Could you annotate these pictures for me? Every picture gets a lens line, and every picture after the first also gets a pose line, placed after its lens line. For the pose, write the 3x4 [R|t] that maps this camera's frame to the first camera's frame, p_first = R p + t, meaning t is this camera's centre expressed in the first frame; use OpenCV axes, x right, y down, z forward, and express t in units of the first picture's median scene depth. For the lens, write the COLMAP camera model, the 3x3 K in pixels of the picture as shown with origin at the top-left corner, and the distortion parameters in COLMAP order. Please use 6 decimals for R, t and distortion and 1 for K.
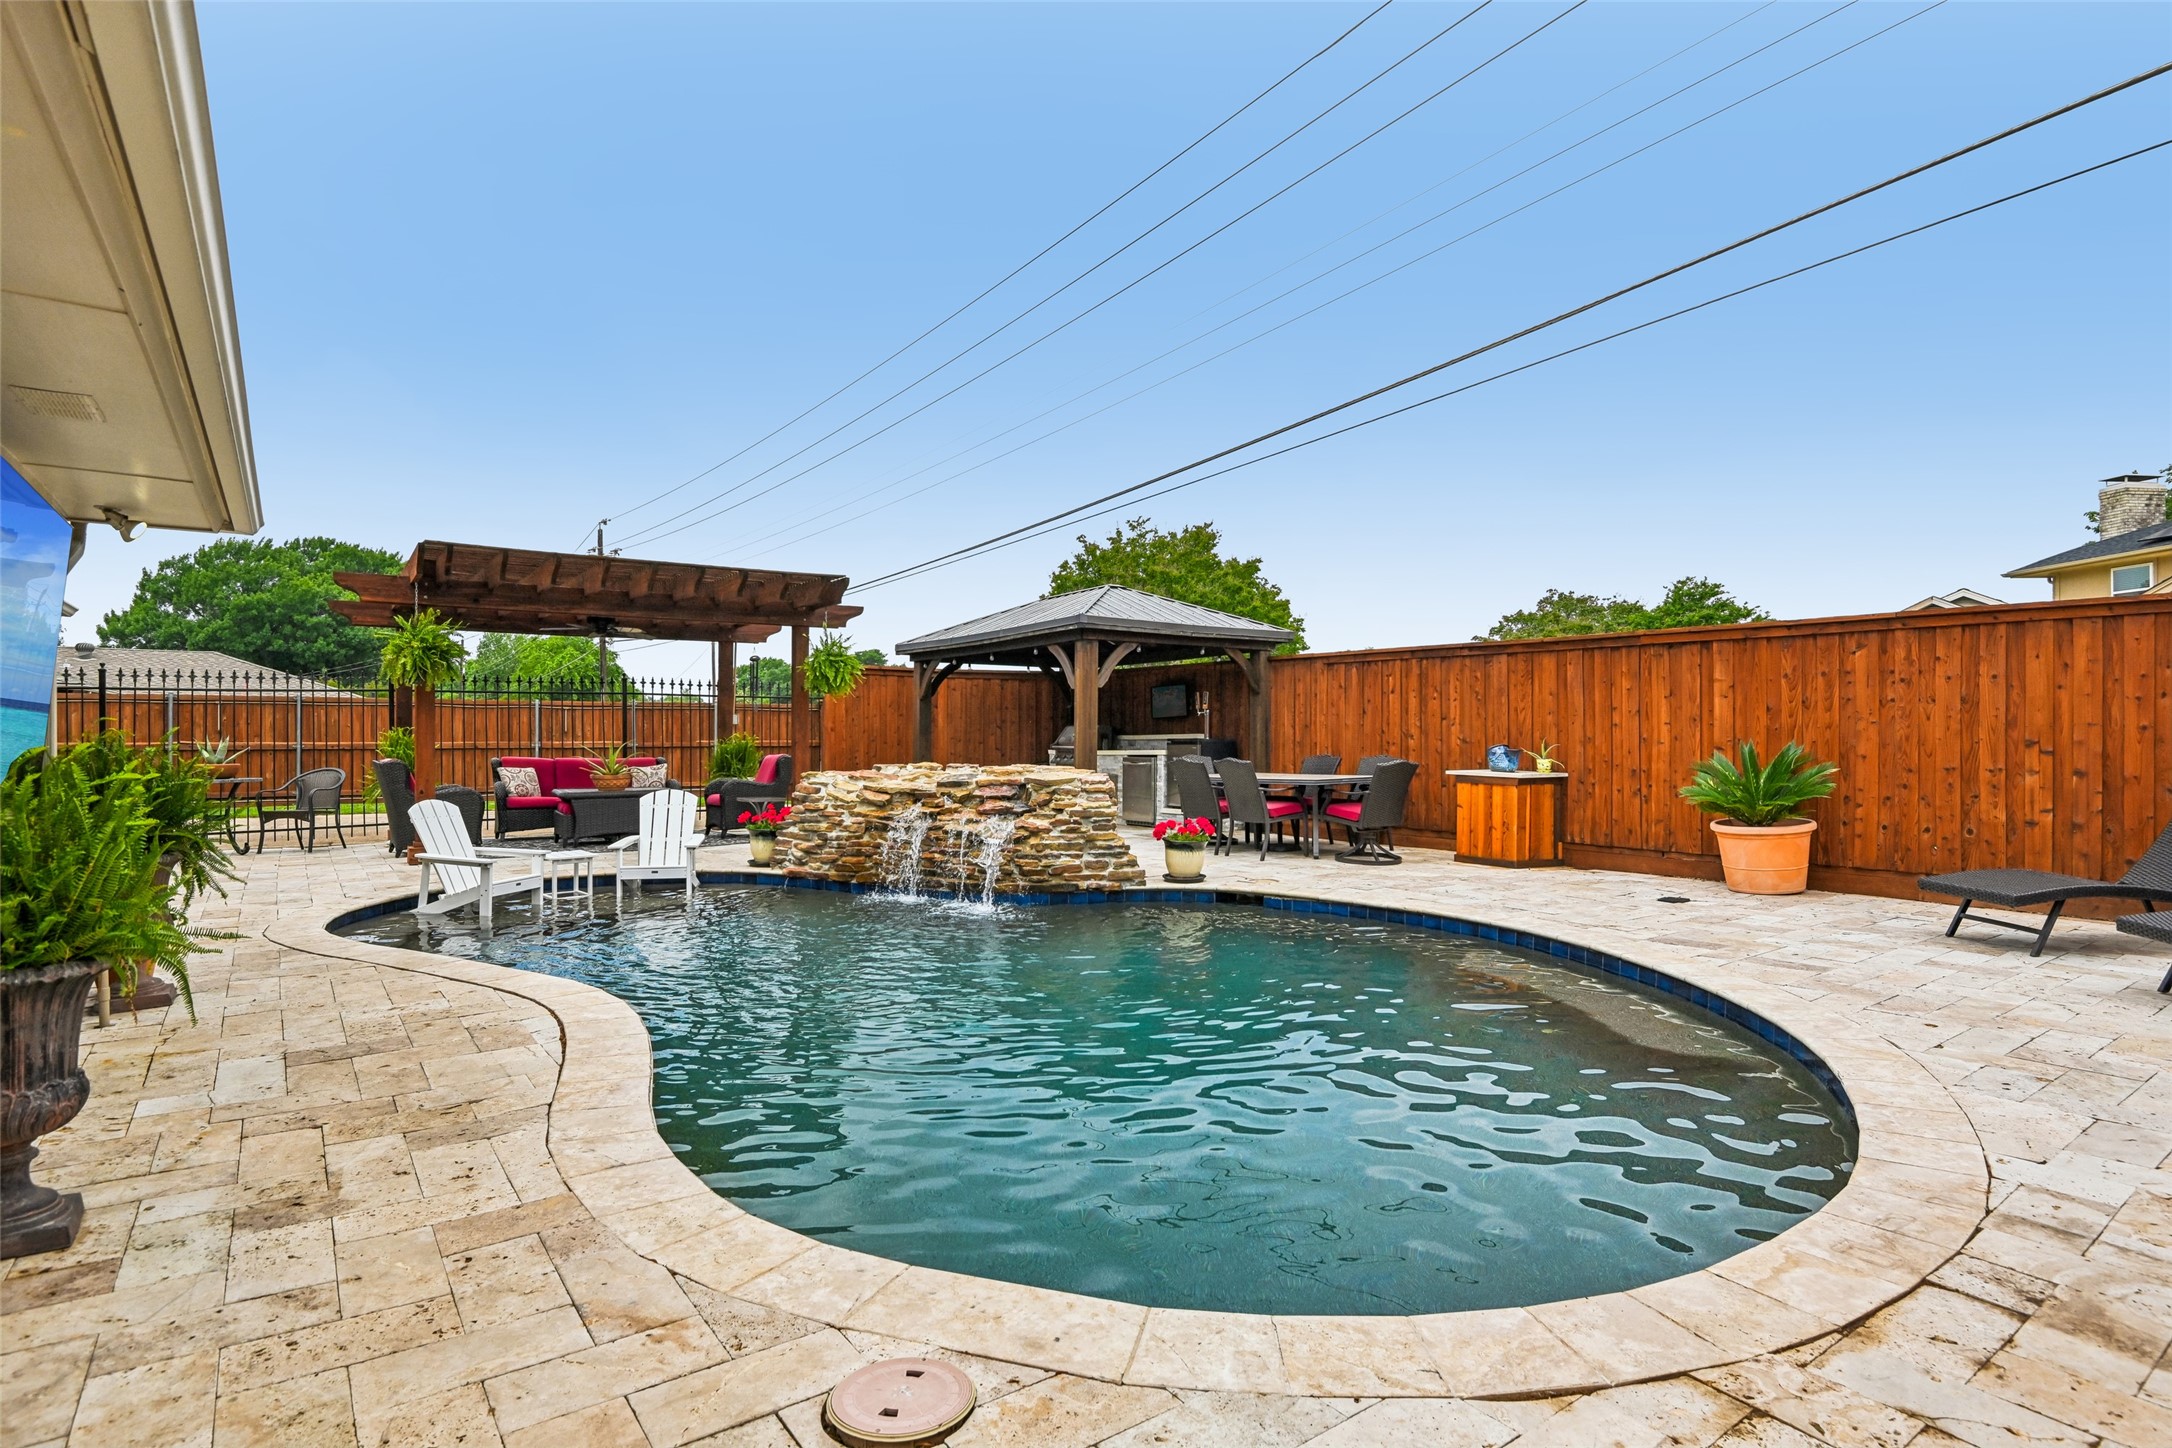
lens RADIAL K [[1069.7, 0, 1086.0], [0, 1069.7, 724.0], [0, 0, 1]] dist [0.001665, -0.000080]
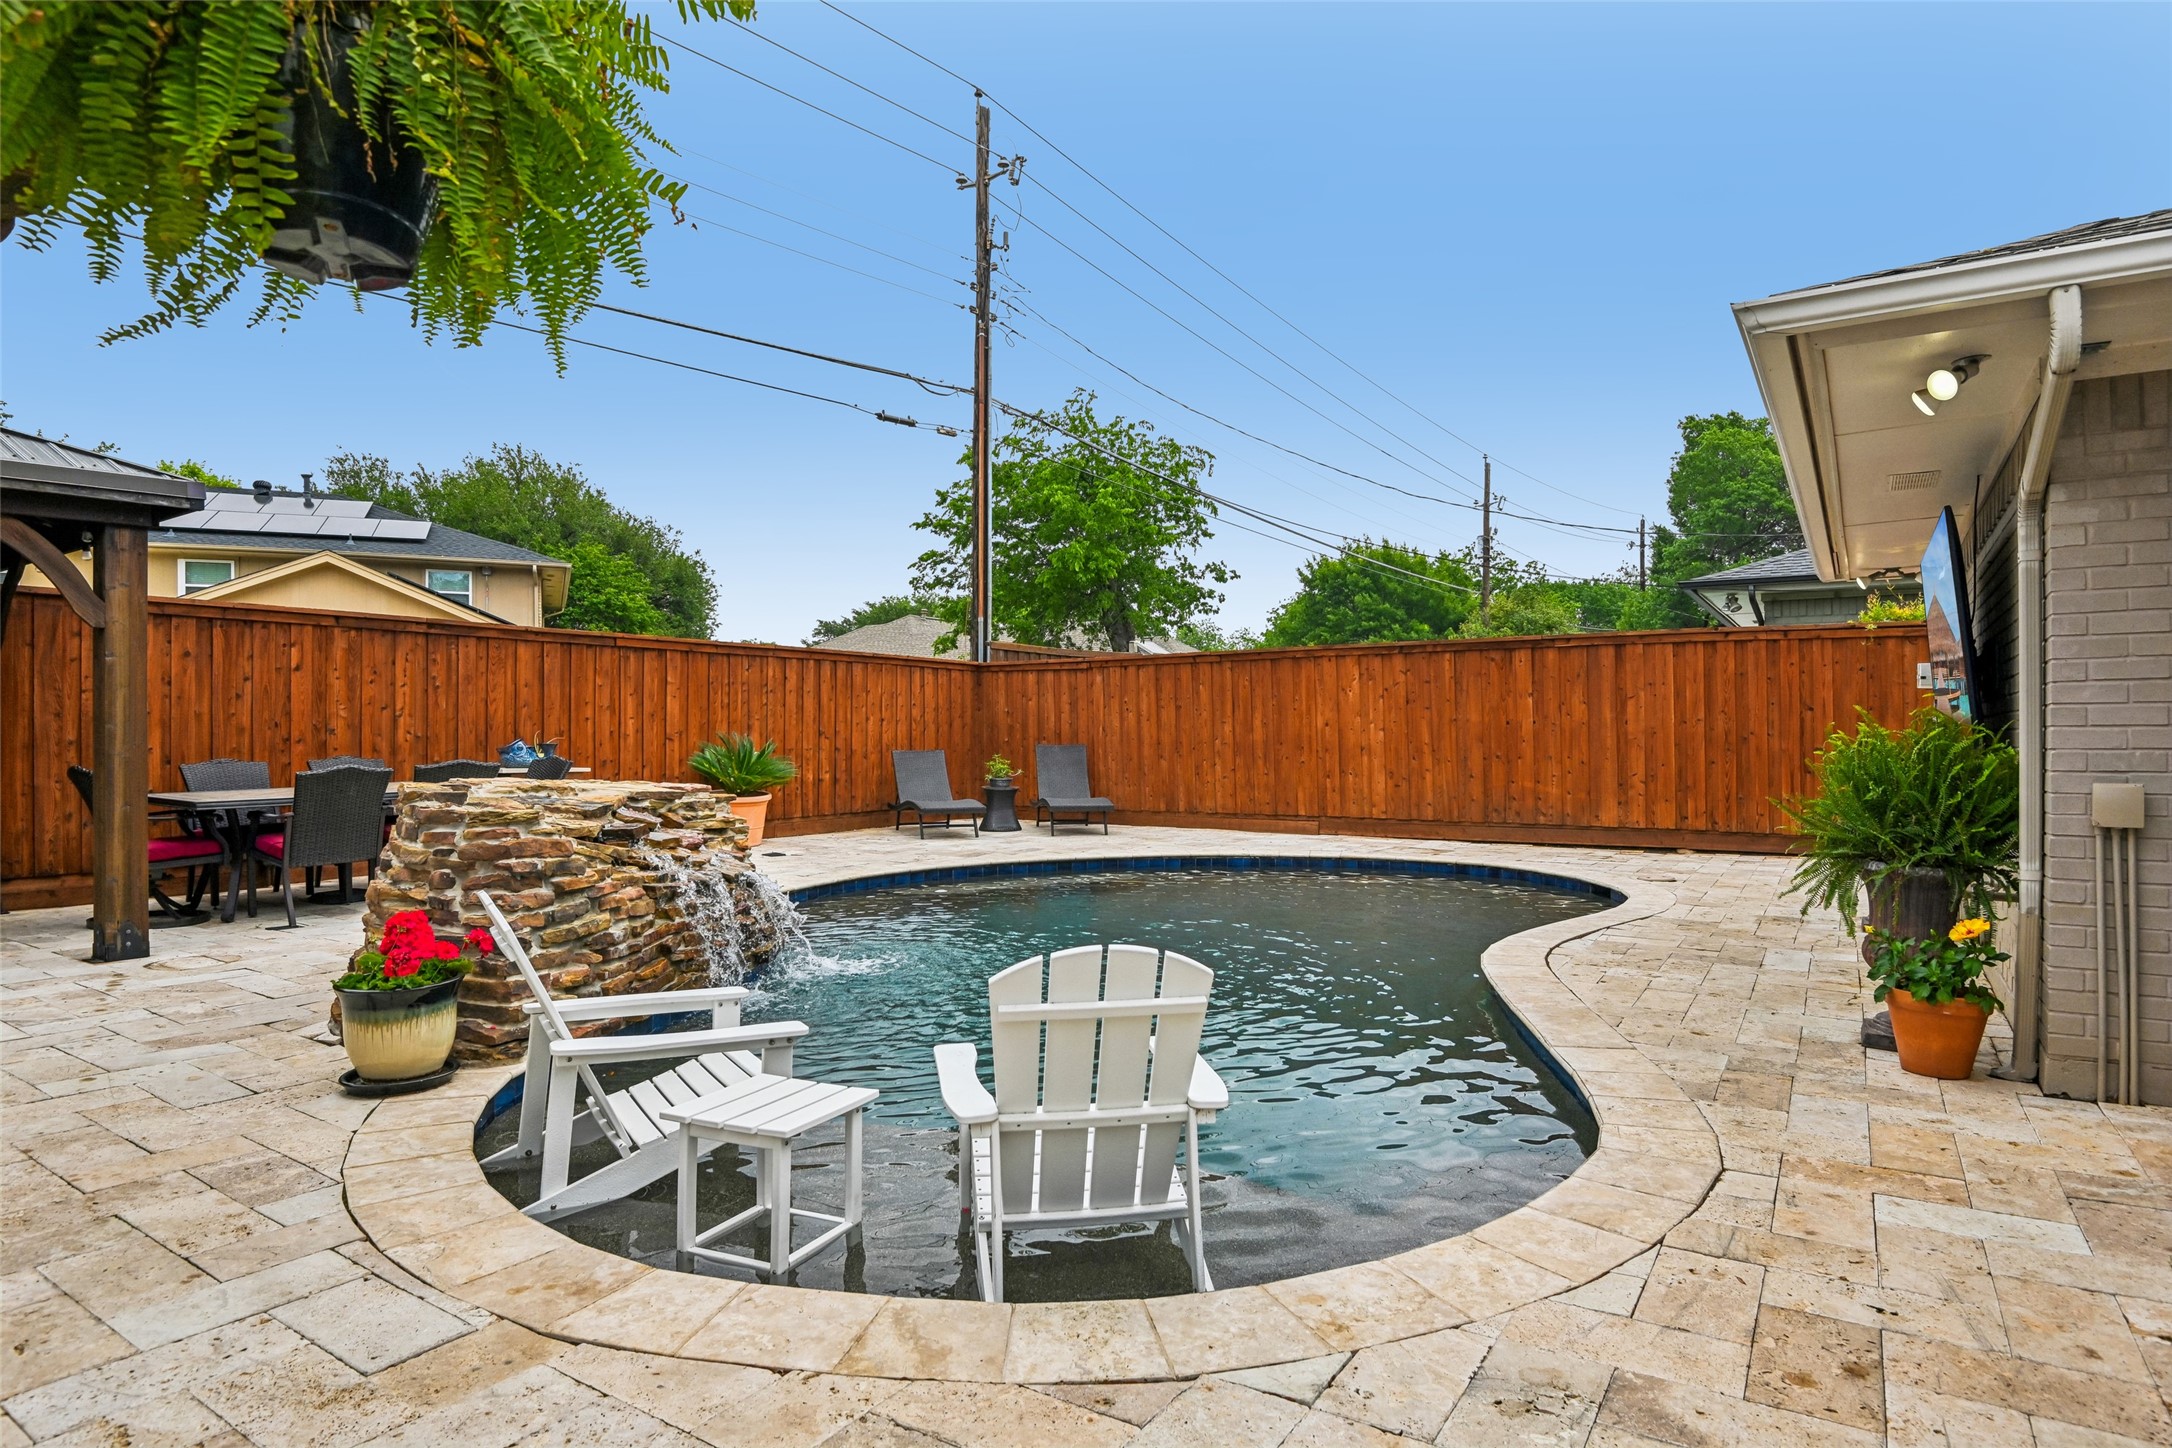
lens RADIAL K [[1205.0, 0, 1143.3], [0, 1205.0, 731.7], [0, 0, 1]] dist [-0.020715, -0.001204]
pose [[-0.363374, -0.005152, 0.931629, -0.831202], [-0.009871, 0.999950, 0.001680, 0.006469], [-0.931591, -0.008585, -0.363406, 0.952529]]
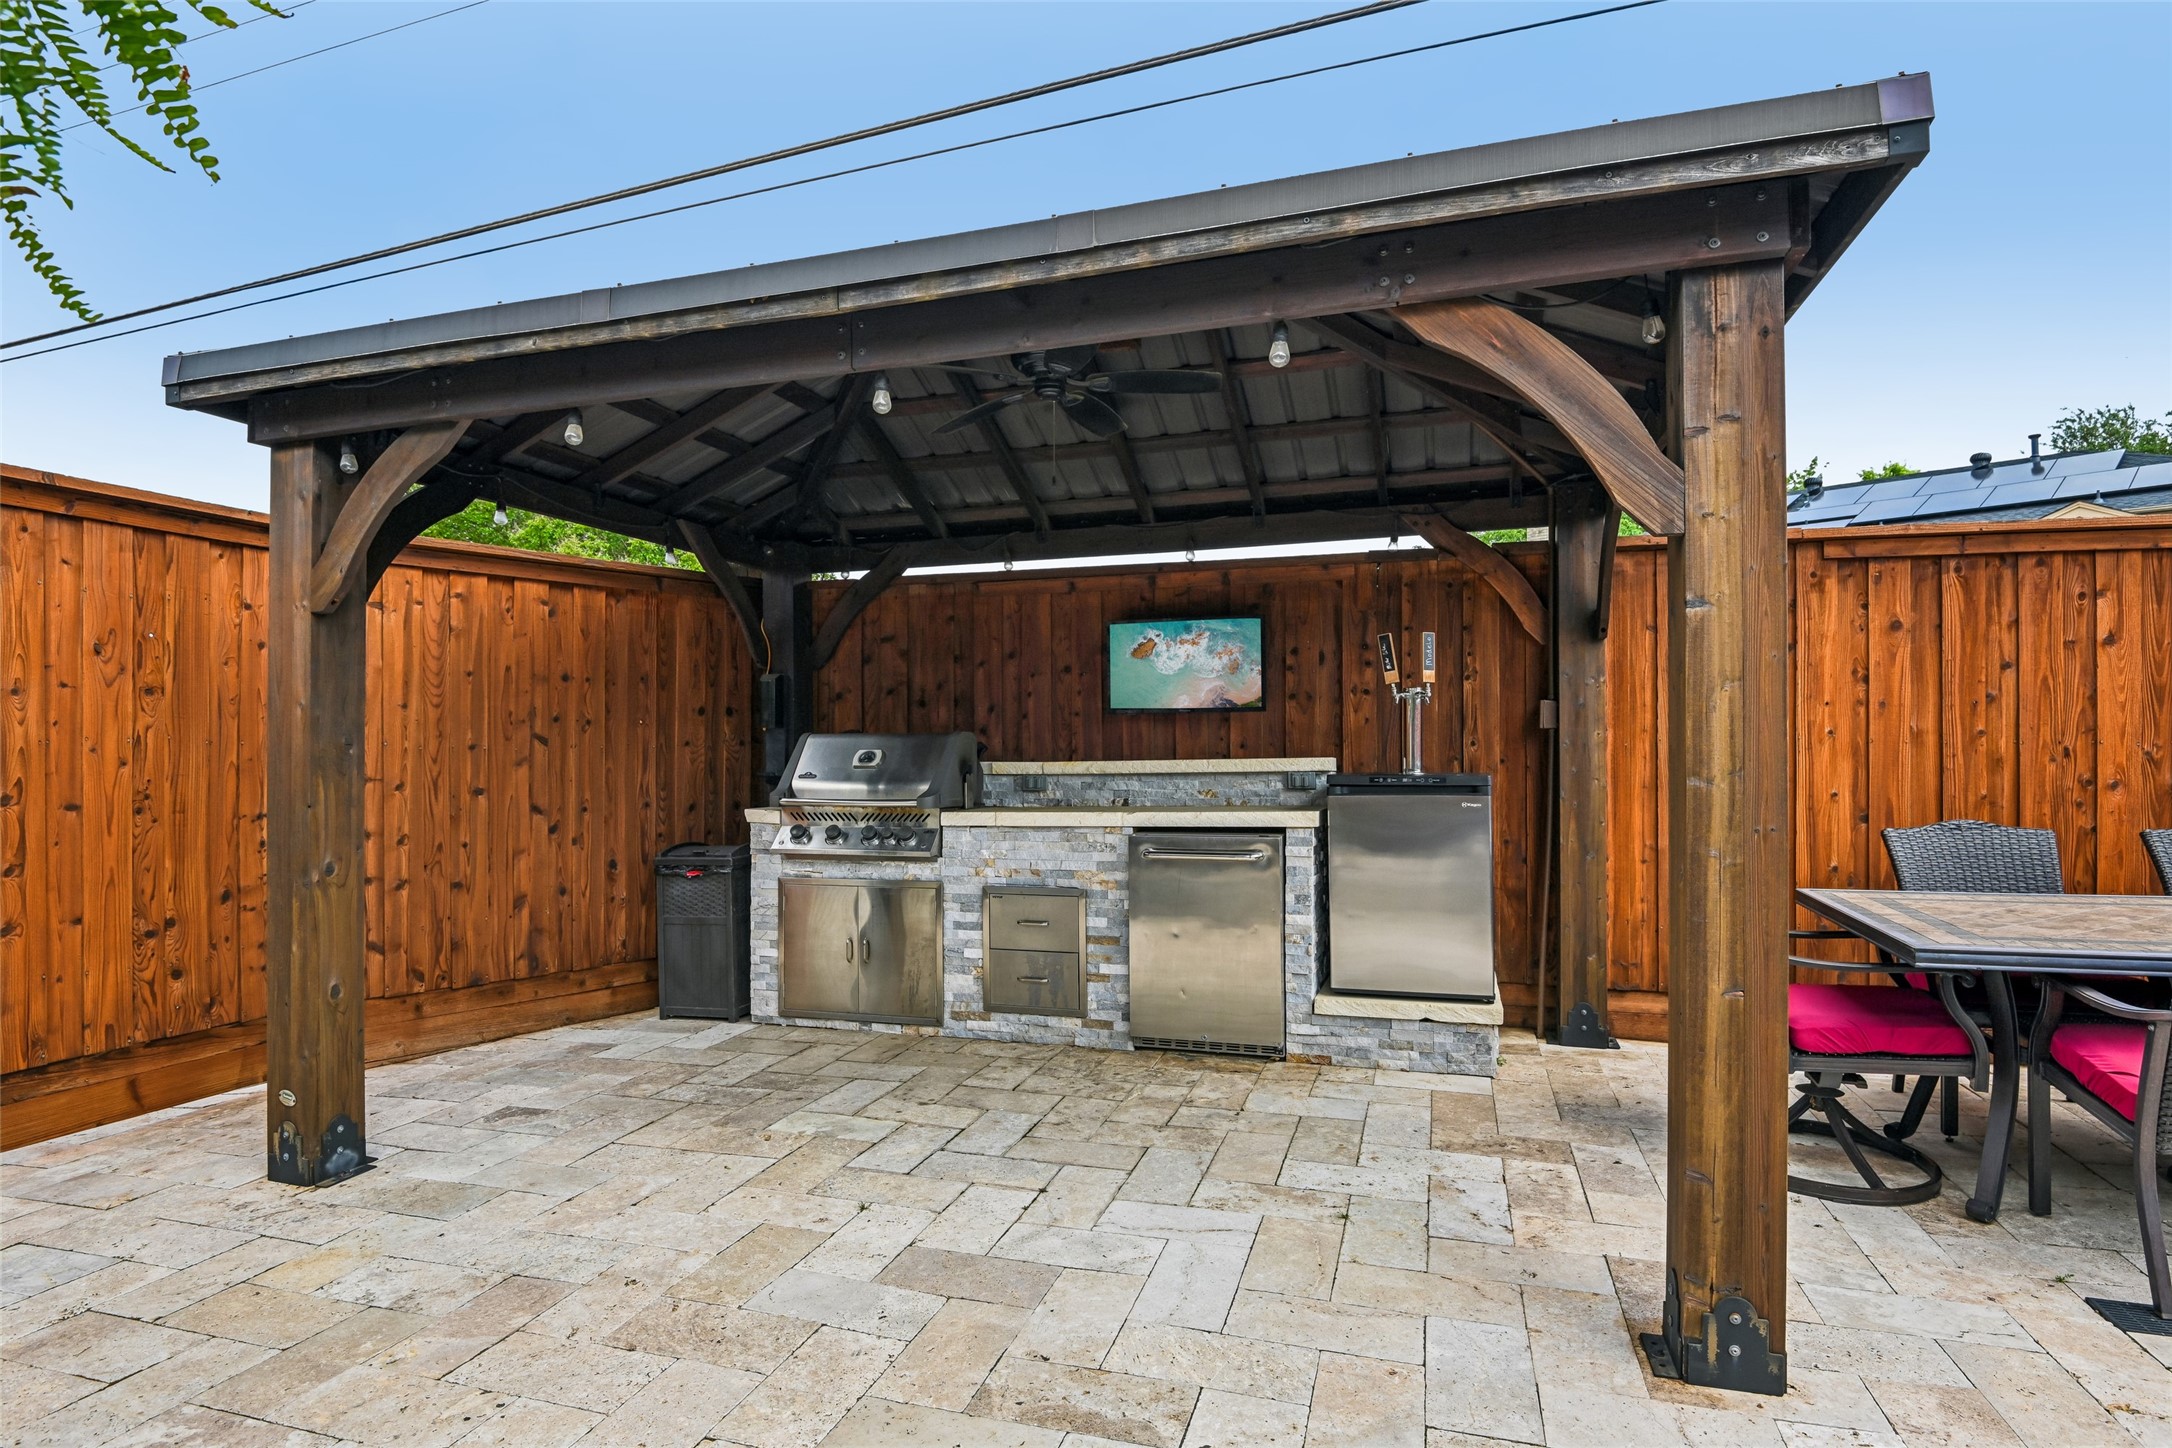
lens RADIAL K [[1135.1, 0, 1025.6], [0, 1135.1, 730.0], [0, 0, 1]] dist [-0.027878, -0.002421]
pose [[0.825791, -0.002673, 0.563970, -0.279326], [-0.000777, 0.999982, 0.005878, -0.002381], [-0.563976, -0.005292, 0.825774, 1.125206]]
